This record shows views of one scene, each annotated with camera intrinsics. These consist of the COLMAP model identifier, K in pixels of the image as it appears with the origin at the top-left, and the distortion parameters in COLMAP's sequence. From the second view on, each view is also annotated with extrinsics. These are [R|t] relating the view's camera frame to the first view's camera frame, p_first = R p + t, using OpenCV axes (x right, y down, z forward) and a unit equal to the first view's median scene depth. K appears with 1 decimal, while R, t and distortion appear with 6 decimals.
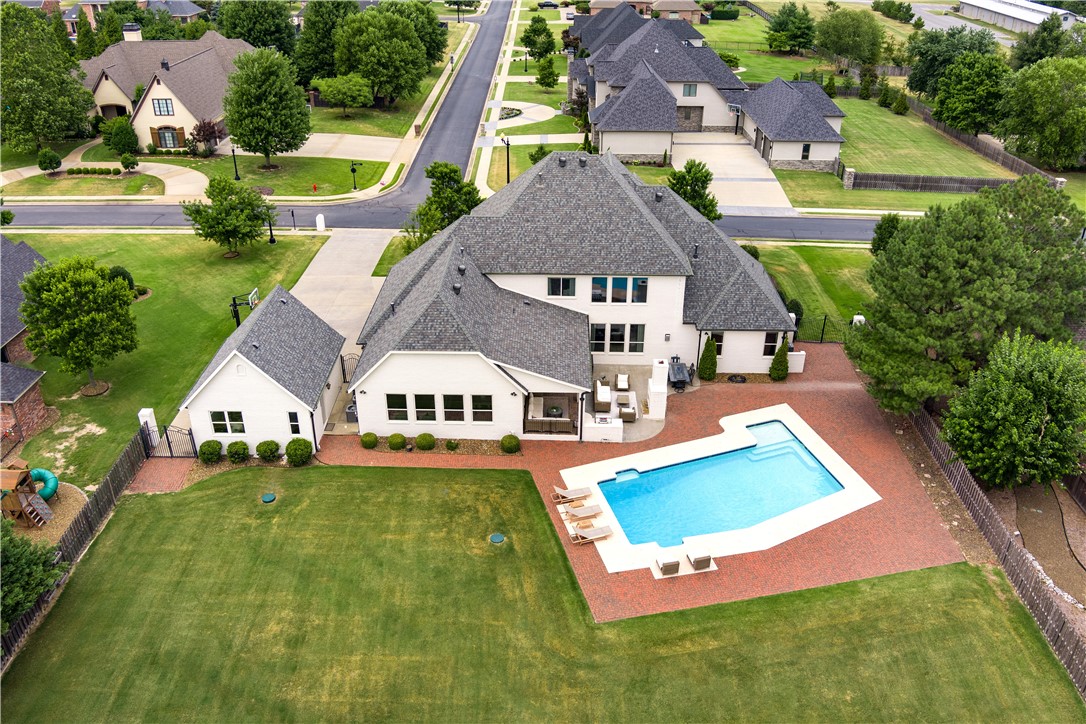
lens RADIAL K [[891.8, 0, 543.0], [0, 891.8, 362.0], [0, 0, 1]] dist [-0.095284, -0.004705]
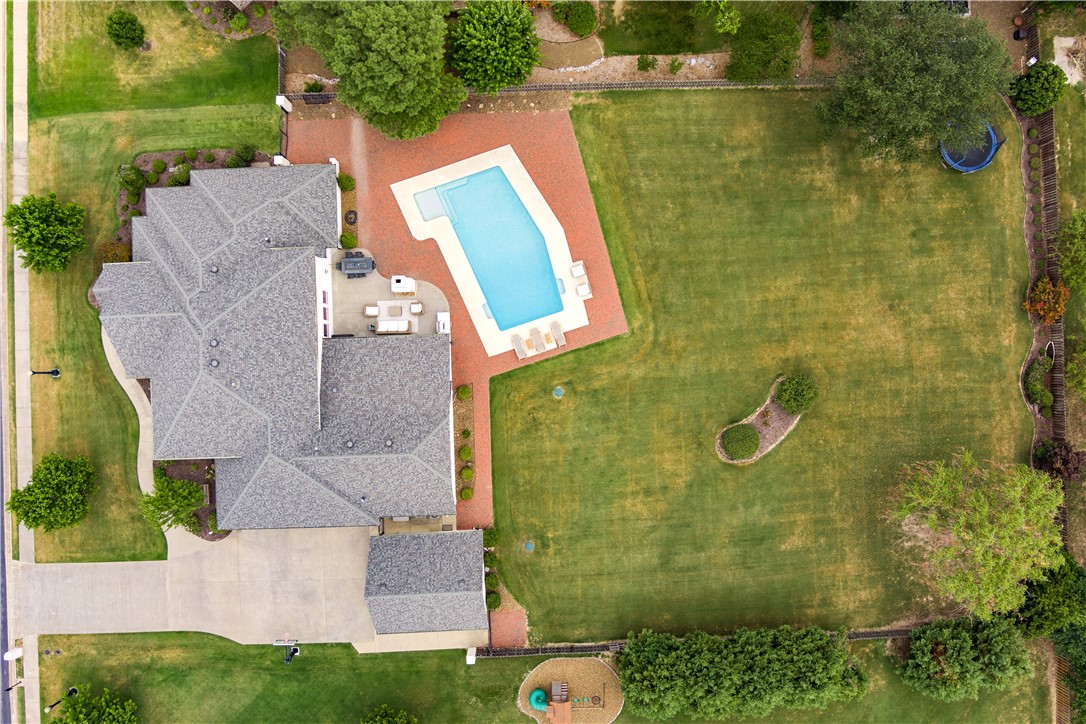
lens RADIAL K [[891.8, 0, 543.0], [0, 891.8, 362.0], [0, 0, 1]] dist [-0.095284, -0.004705]
pose [[-0.057434, -0.998286, 0.011280, -0.009536], [0.435786, -0.014904, 0.899927, -0.962955], [-0.898216, 0.056602, 0.435895, 0.233583]]
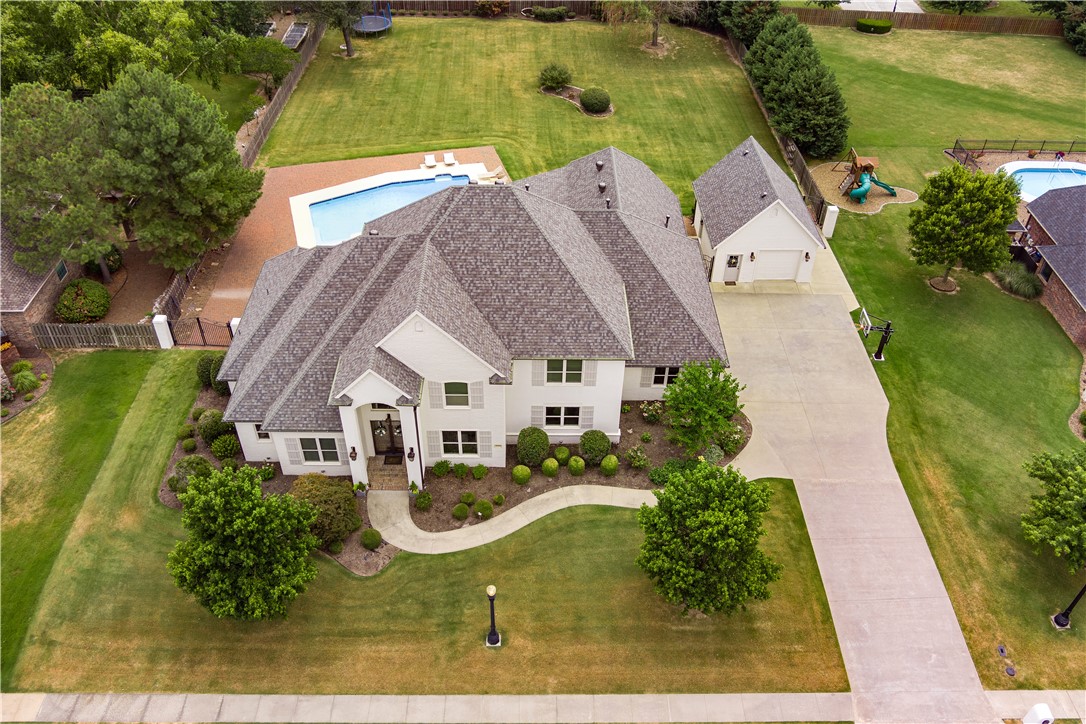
lens RADIAL K [[882.4, 0, 545.5], [0, 882.4, 324.4], [0, 0, 1]] dist [-0.052800, -0.007584]
pose [[-0.999329, 0.009639, -0.035342, 0.009641], [-0.028779, 0.390344, 0.920219, -0.887338], [0.022665, 0.920619, -0.389805, 1.403385]]
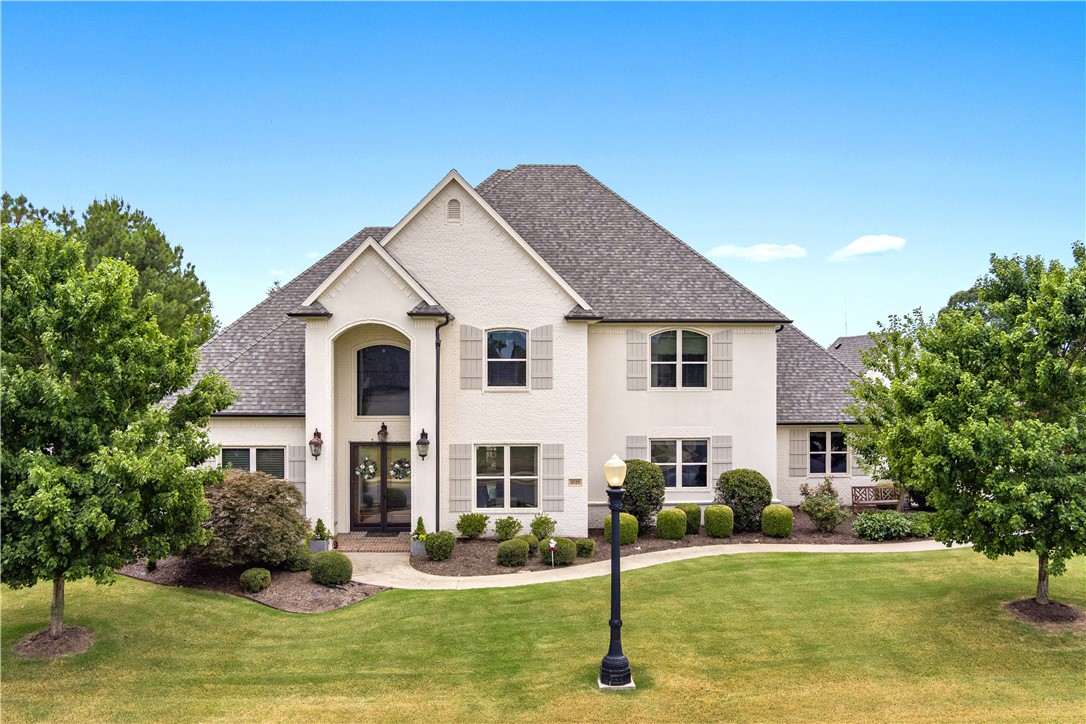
lens RADIAL K [[891.8, 0, 543.0], [0, 891.8, 362.0], [0, 0, 1]] dist [-0.095284, -0.004705]
pose [[-0.998226, -0.002143, -0.059498, 0.062888], [-0.028571, 0.894004, 0.447148, -0.412998], [0.052233, 0.448055, -0.892479, 1.549663]]
